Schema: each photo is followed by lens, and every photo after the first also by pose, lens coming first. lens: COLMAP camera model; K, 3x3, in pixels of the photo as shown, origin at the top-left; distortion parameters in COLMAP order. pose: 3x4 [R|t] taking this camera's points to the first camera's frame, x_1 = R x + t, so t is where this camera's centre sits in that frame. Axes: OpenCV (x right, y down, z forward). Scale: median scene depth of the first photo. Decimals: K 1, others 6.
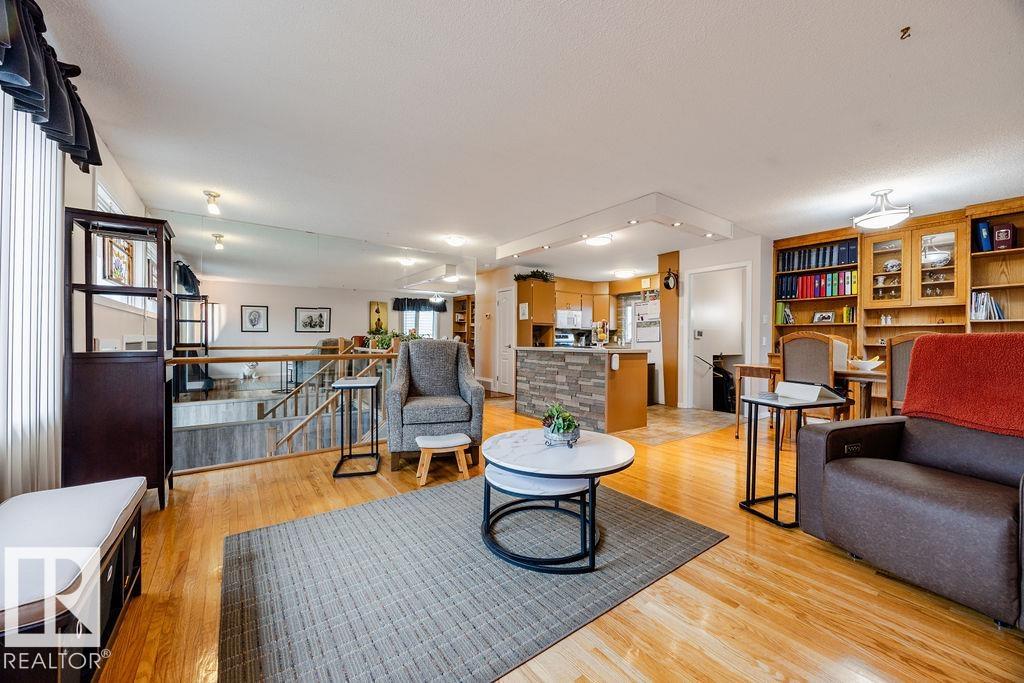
lens RADIAL K [[387.6, 0, 517.1], [0, 387.6, 341.9], [0, 0, 1]] dist [-0.003839, -0.000054]
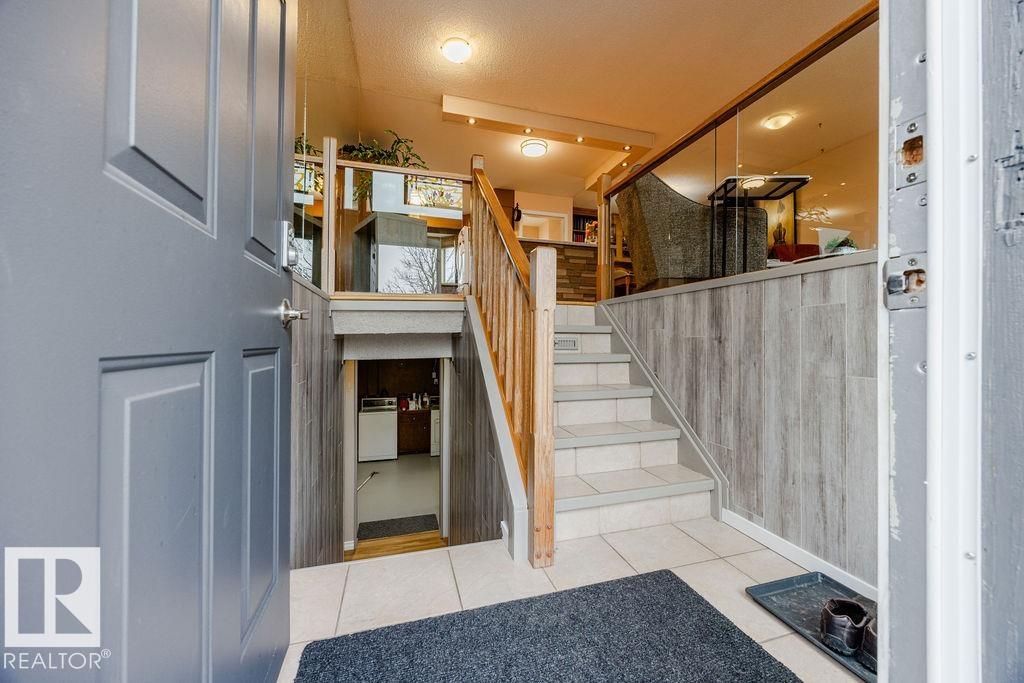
lens RADIAL K [[387.6, 0, 518.2], [0, 387.6, 341.1], [0, 0, 1]] dist [-0.003839, -0.000054]
pose [[0.324557, -0.004182, 0.945857, -0.762212], [0.001234, 0.999991, 0.003998, 0.236256], [-0.945865, -0.000130, 0.324559, 0.681050]]
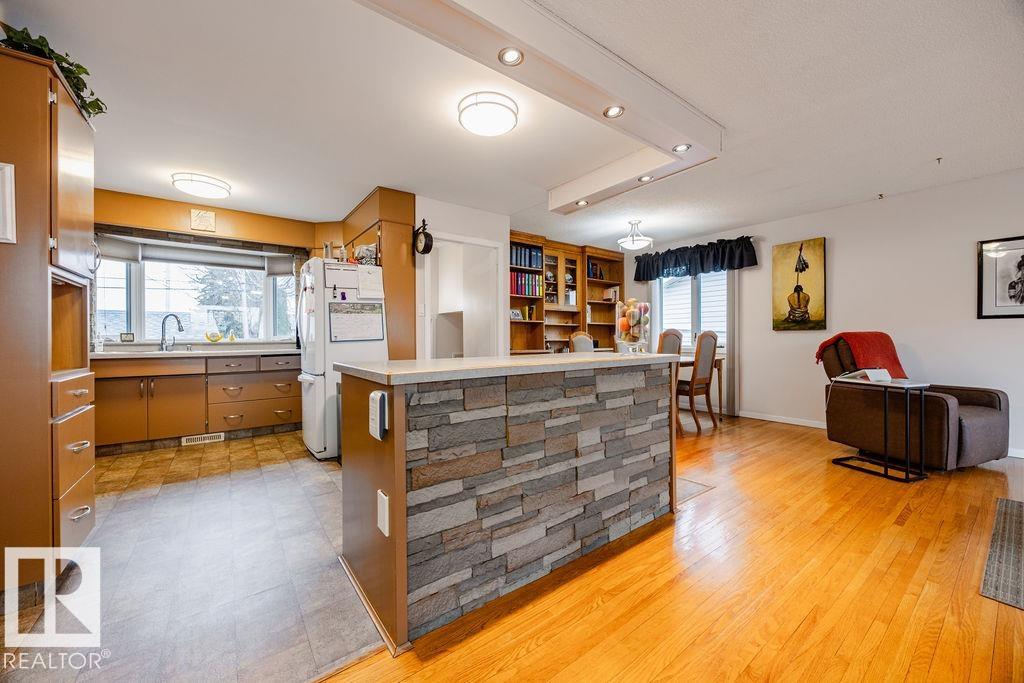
lens RADIAL K [[387.6, 0, 513.6], [0, 387.6, 339.7], [0, 0, 1]] dist [-0.003839, -0.000054]
pose [[-0.005441, -0.013501, 0.999894, -0.240300], [0.006403, 0.999888, 0.013536, -0.008723], [-0.999965, 0.006476, -0.005354, 0.942154]]
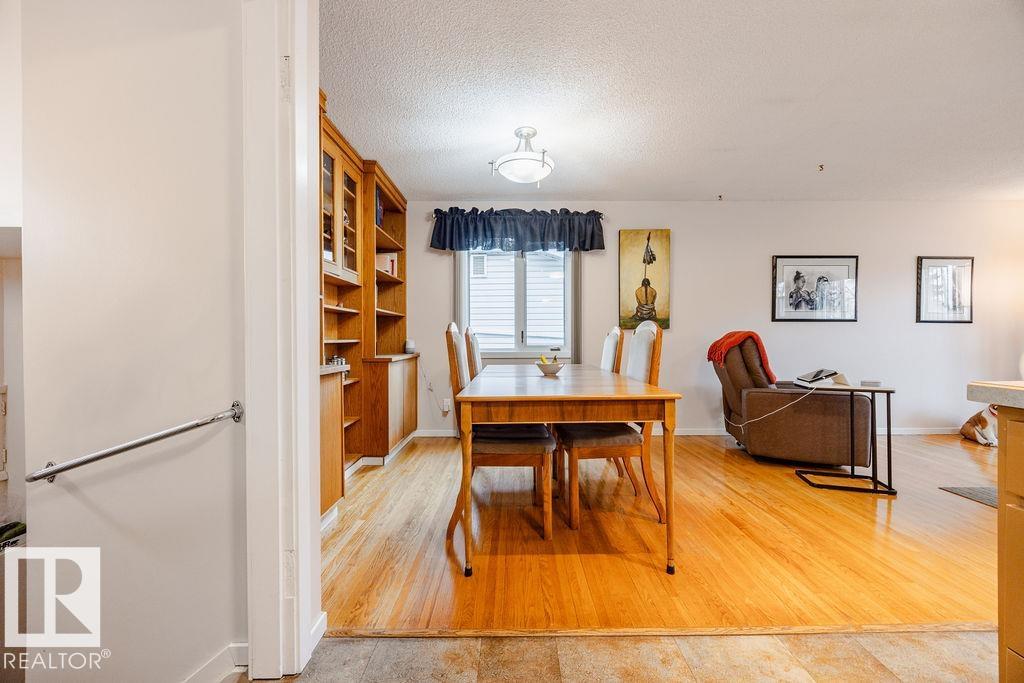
lens RADIAL K [[387.6, 0, 512.5], [0, 387.6, 339.5], [0, 0, 1]] dist [-0.003839, -0.000054]
pose [[-0.803860, -0.008656, 0.594755, 0.346168], [-0.003147, 0.999942, 0.010300, -0.001150], [-0.594810, 0.006408, -0.803841, 1.070762]]
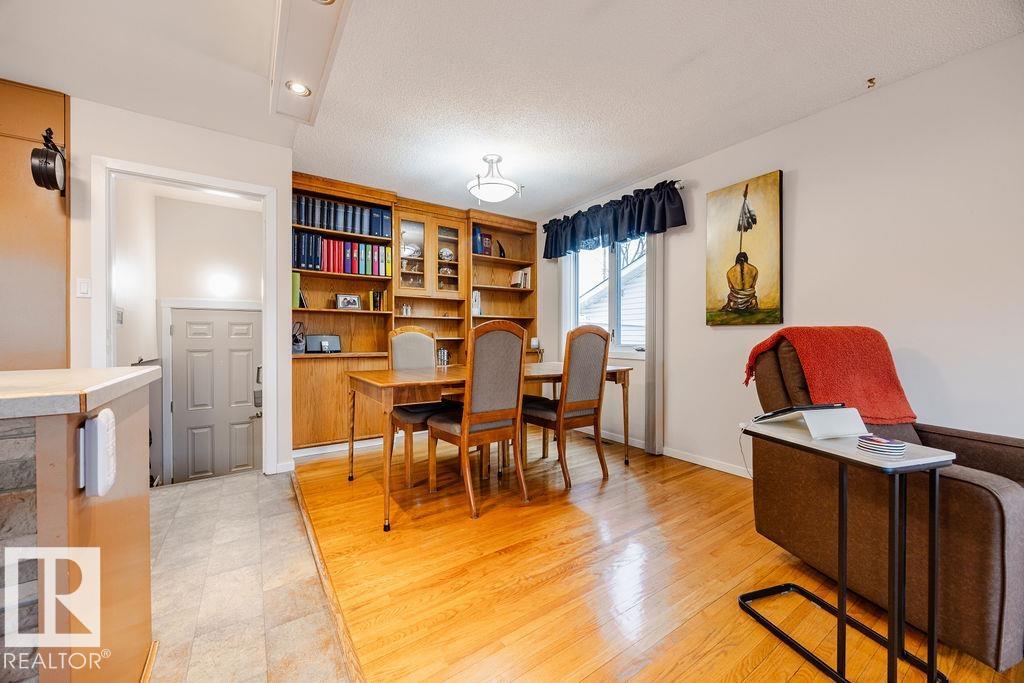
lens RADIAL K [[387.6, 0, 517.2], [0, 387.6, 340.3], [0, 0, 1]] dist [-0.003839, -0.000054]
pose [[0.030410, -0.019037, 0.999356, 0.059193], [0.001178, 0.999819, 0.019010, -0.003916], [-0.999537, 0.000599, 0.030427, 0.612207]]
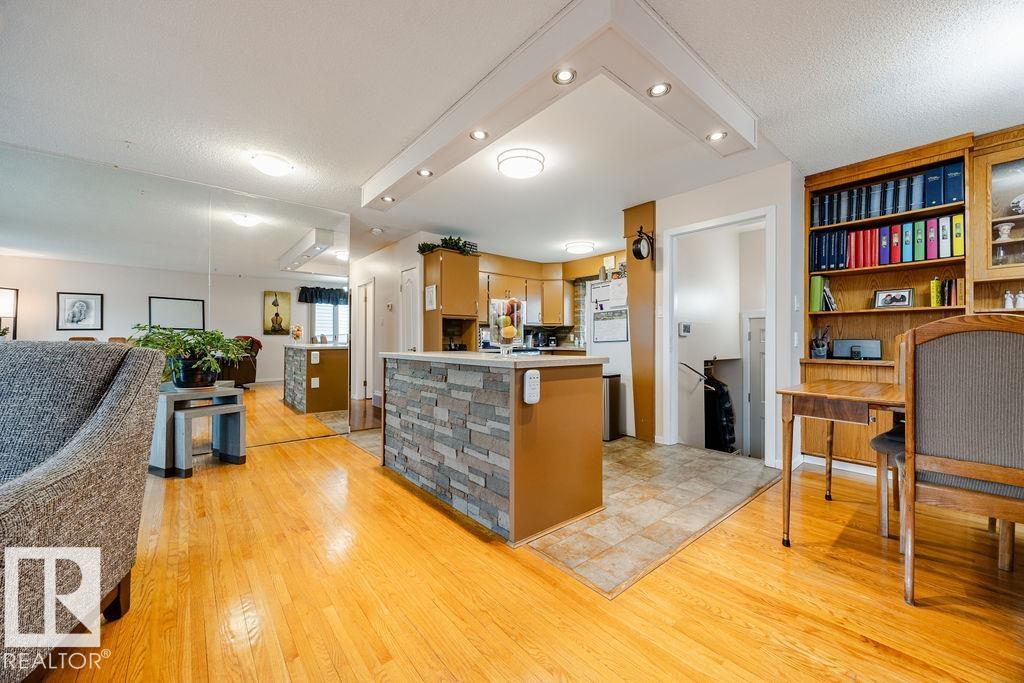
lens RADIAL K [[387.6, 0, 516.5], [0, 387.6, 340.9], [0, 0, 1]] dist [-0.003839, -0.000054]
pose [[0.997607, -0.008165, 0.068655, 0.156963], [0.008220, 0.999966, -0.000520, -0.002500], [-0.068648, 0.001083, 0.997640, 0.412595]]
